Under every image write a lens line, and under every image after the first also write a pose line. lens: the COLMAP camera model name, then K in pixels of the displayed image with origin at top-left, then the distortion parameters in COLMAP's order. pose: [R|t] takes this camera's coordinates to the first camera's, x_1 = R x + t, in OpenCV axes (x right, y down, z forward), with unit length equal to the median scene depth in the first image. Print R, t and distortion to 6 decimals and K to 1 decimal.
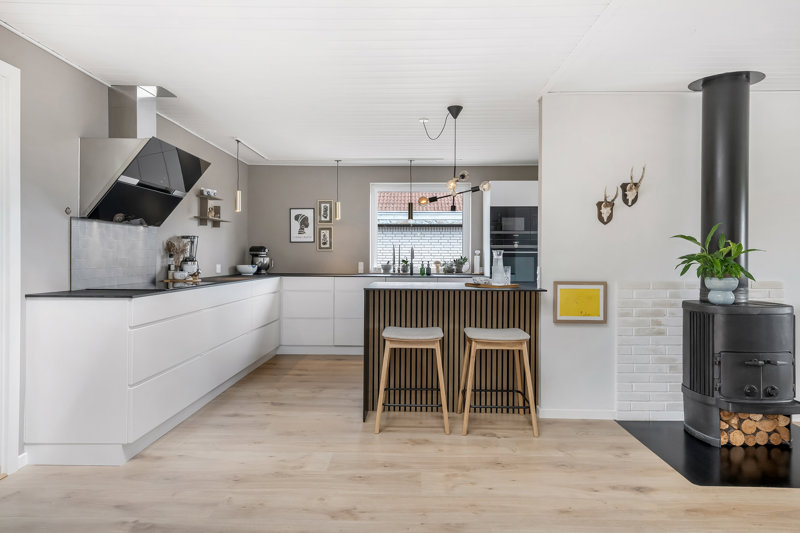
lens RADIAL K [[494.0, 0, 400.2], [0, 494.0, 261.4], [0, 0, 1]] dist [0.004053, 0.000473]
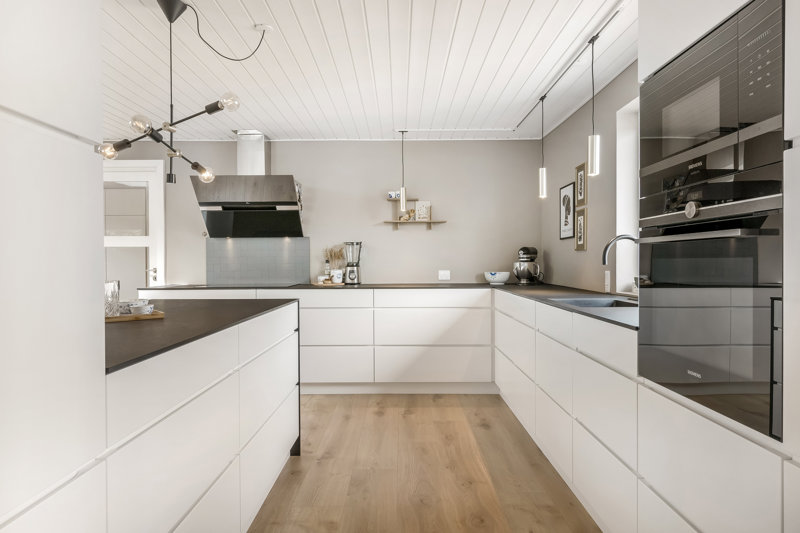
lens RADIAL K [[469.2, 0, 395.4], [0, 469.2, 264.3], [0, 0, 1]] dist [0.000606, 0.000360]
pose [[0.013625, 0.000514, -0.999907, 0.460212], [-0.006384, 0.999980, 0.000427, -0.004686], [0.999887, 0.006378, 0.013628, 0.868329]]
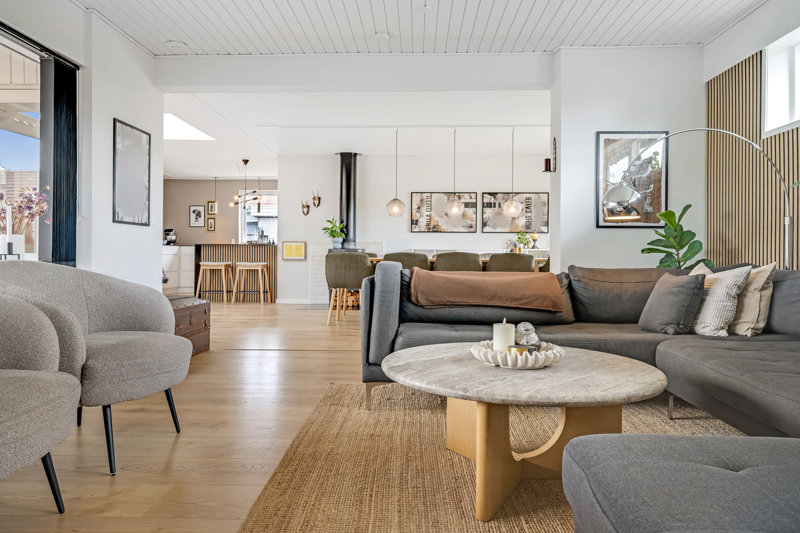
lens RADIAL K [[571.8, 0, 399.0], [0, 571.8, 259.0], [0, 0, 1]] dist [-0.000101, -0.000061]
pose [[0.999979, 0.001985, -0.006216, 0.537468], [-0.001992, 0.999997, -0.001084, 0.076754], [0.006213, 0.001096, 0.999980, -0.985745]]
